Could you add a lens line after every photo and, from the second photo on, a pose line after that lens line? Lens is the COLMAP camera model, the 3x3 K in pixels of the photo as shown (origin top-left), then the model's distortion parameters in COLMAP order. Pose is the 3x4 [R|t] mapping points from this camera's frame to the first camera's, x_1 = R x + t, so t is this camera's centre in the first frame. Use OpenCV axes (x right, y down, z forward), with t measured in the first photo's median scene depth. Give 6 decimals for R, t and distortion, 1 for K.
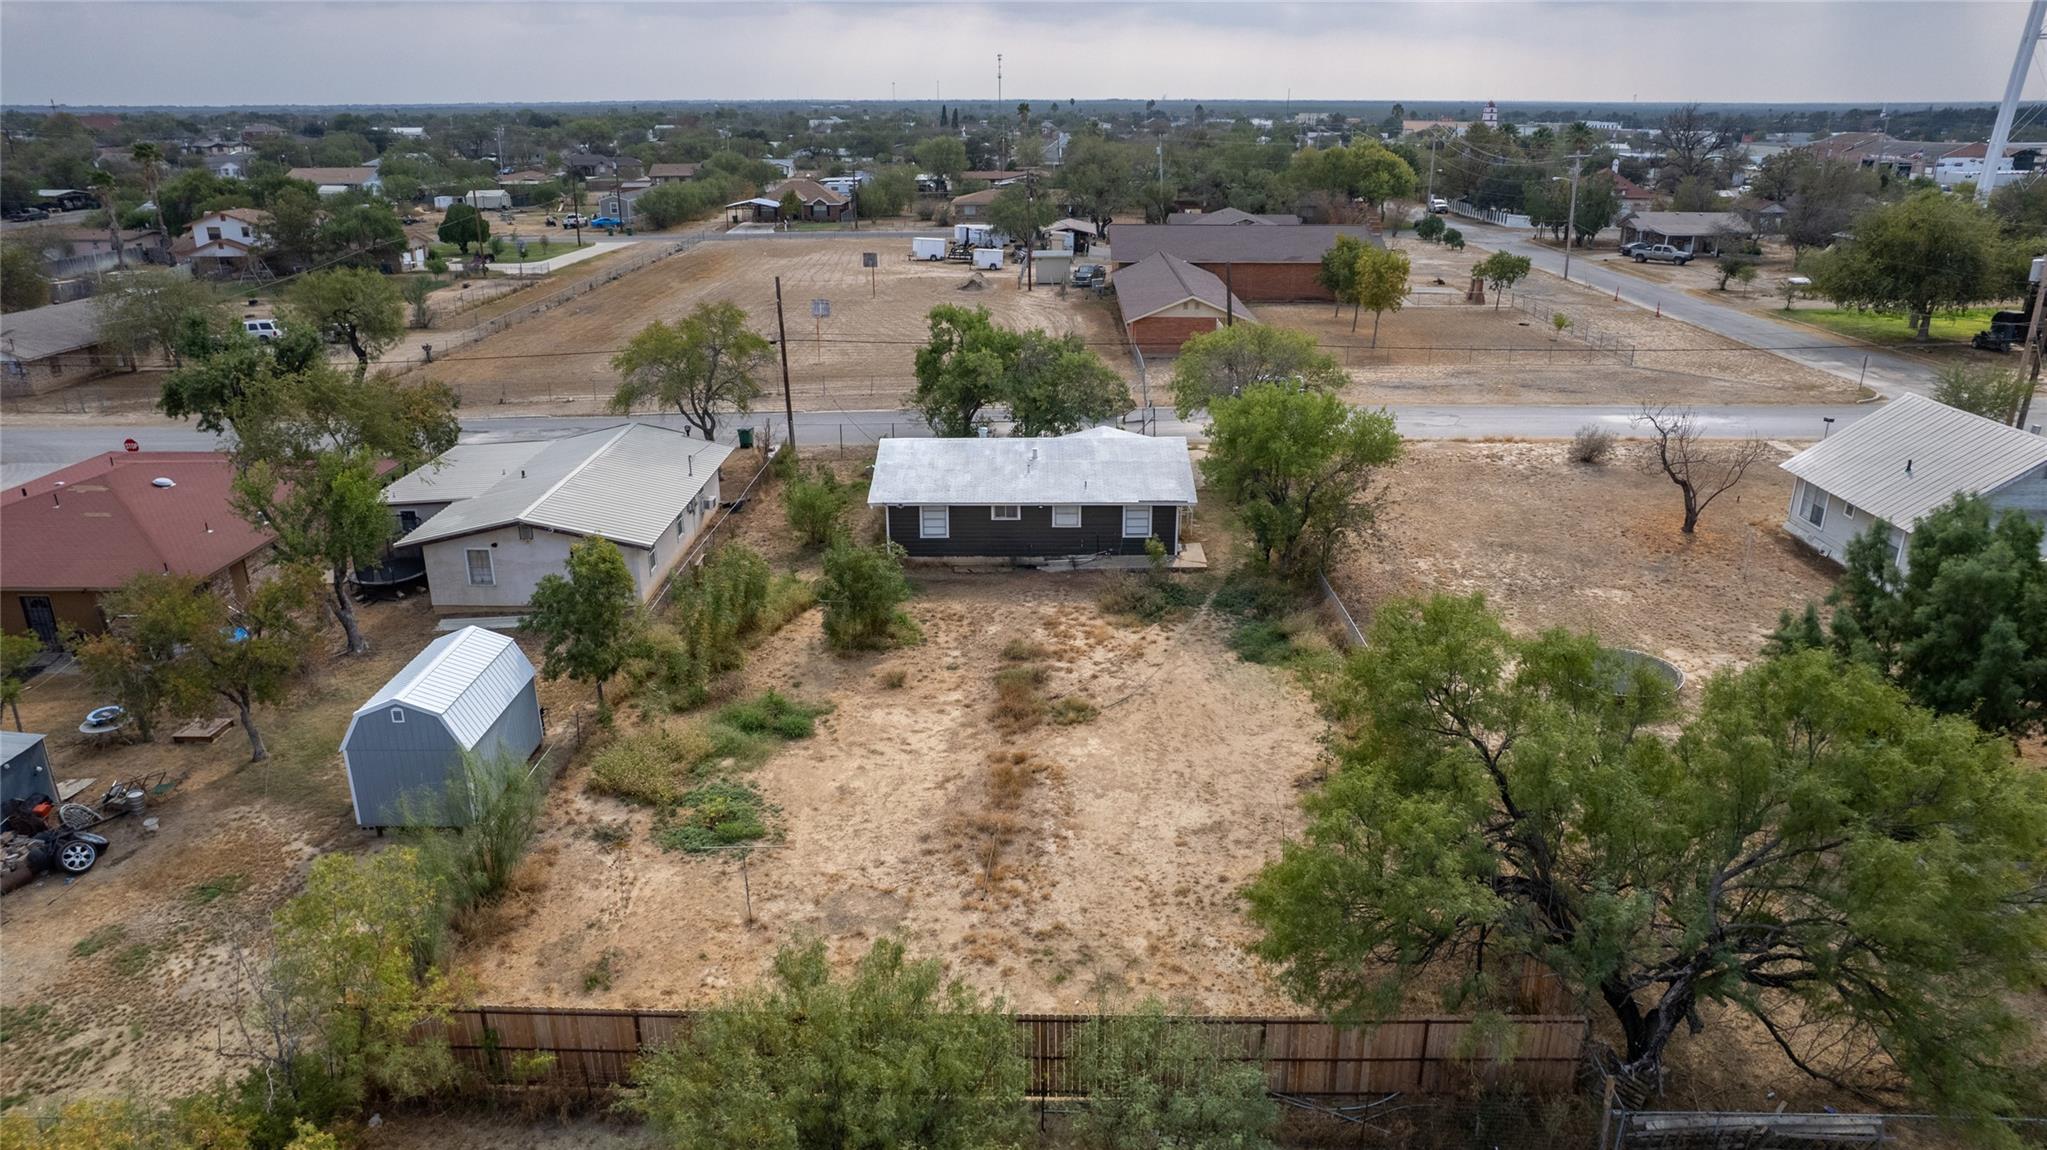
lens RADIAL K [[1339.1, 0, 1028.5], [0, 1339.1, 588.1], [0, 0, 1]] dist [-0.071855, 0.067544]
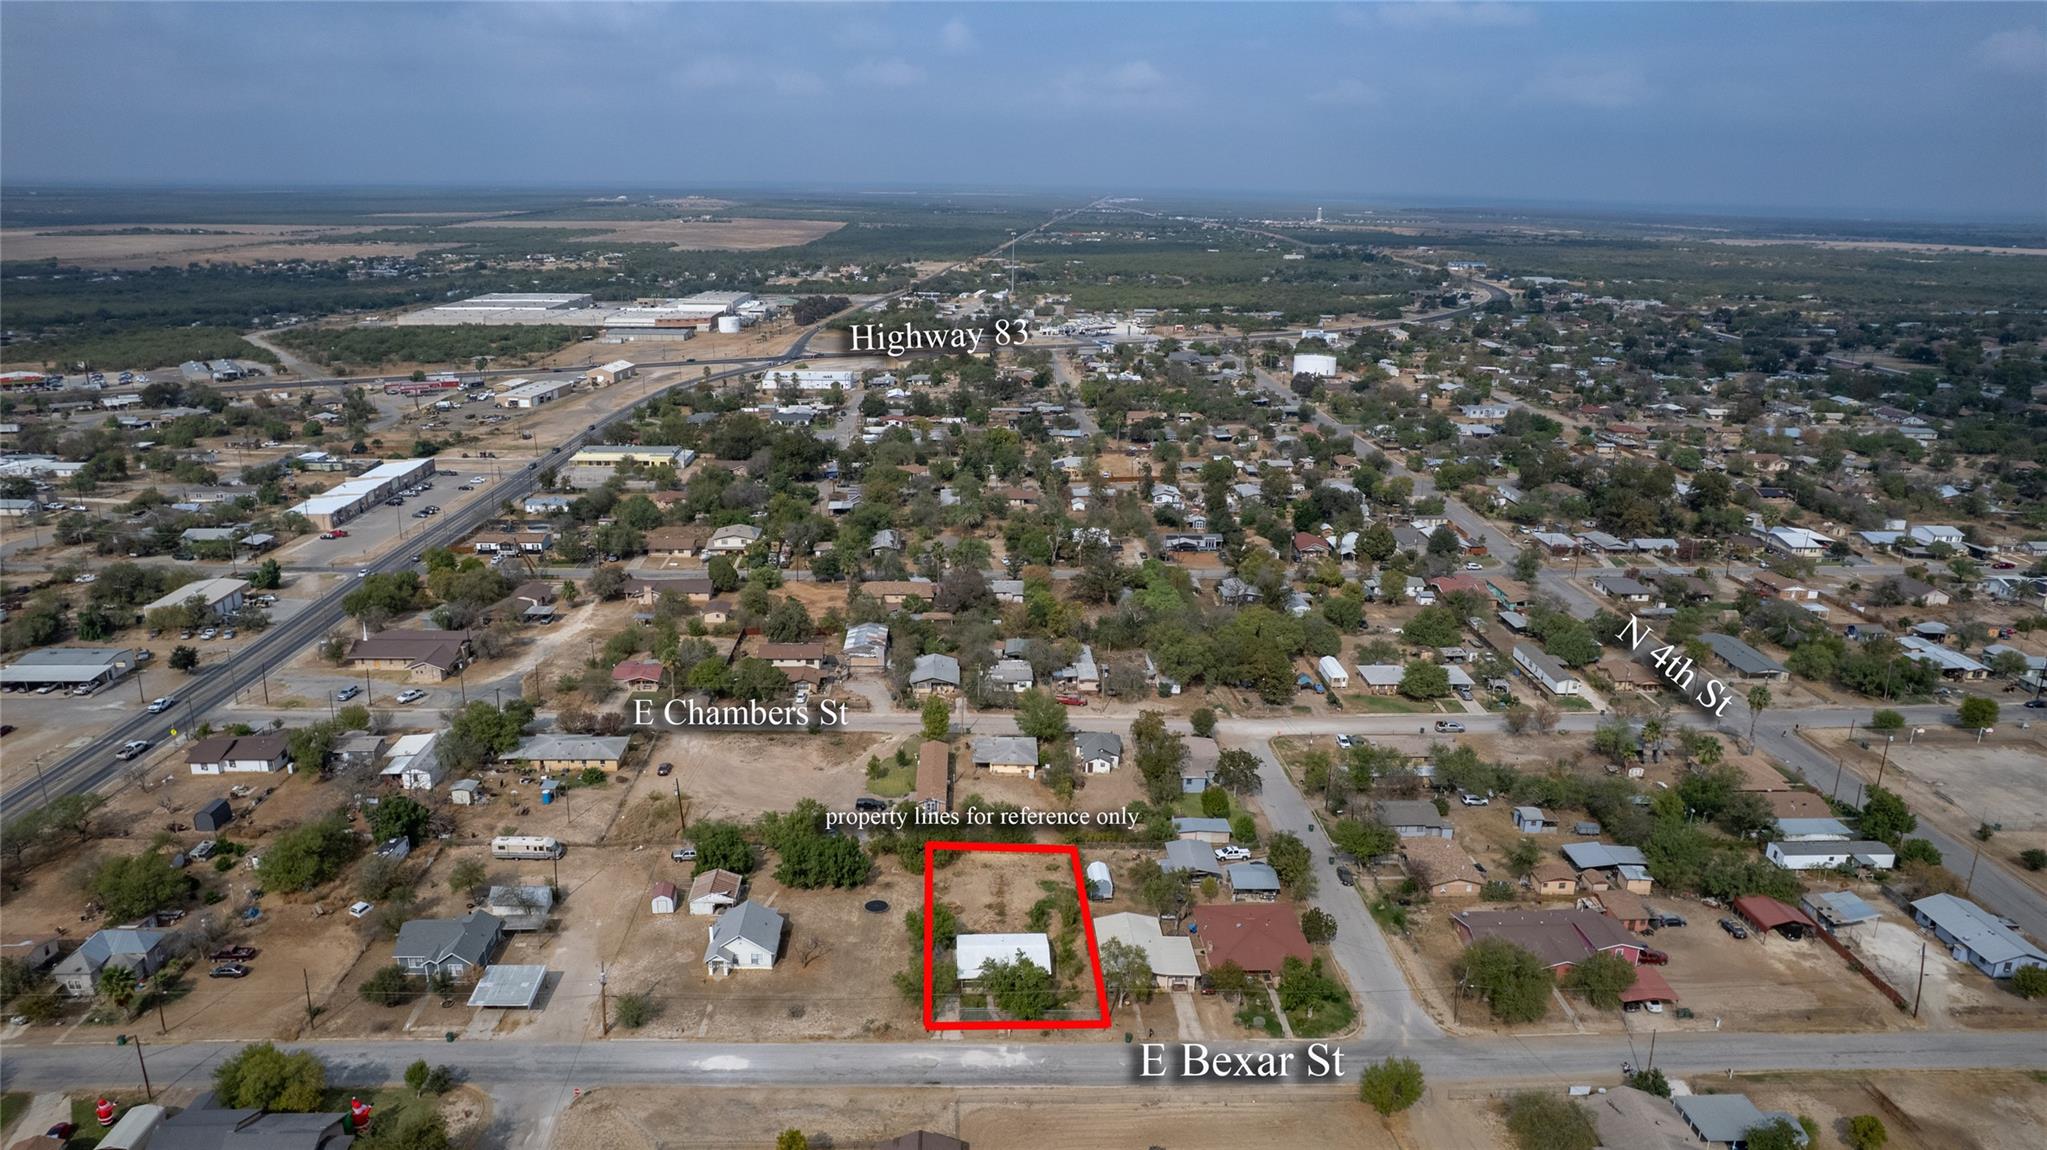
lens RADIAL K [[1339.1, 0, 1028.5], [0, 1339.1, 588.1], [0, 0, 1]] dist [-0.071855, 0.067544]
pose [[-0.997698, 0.004660, -0.067656, 0.217934], [-0.037778, 0.790309, 0.611543, -3.875605], [0.056319, 0.612691, -0.788314, 4.183748]]
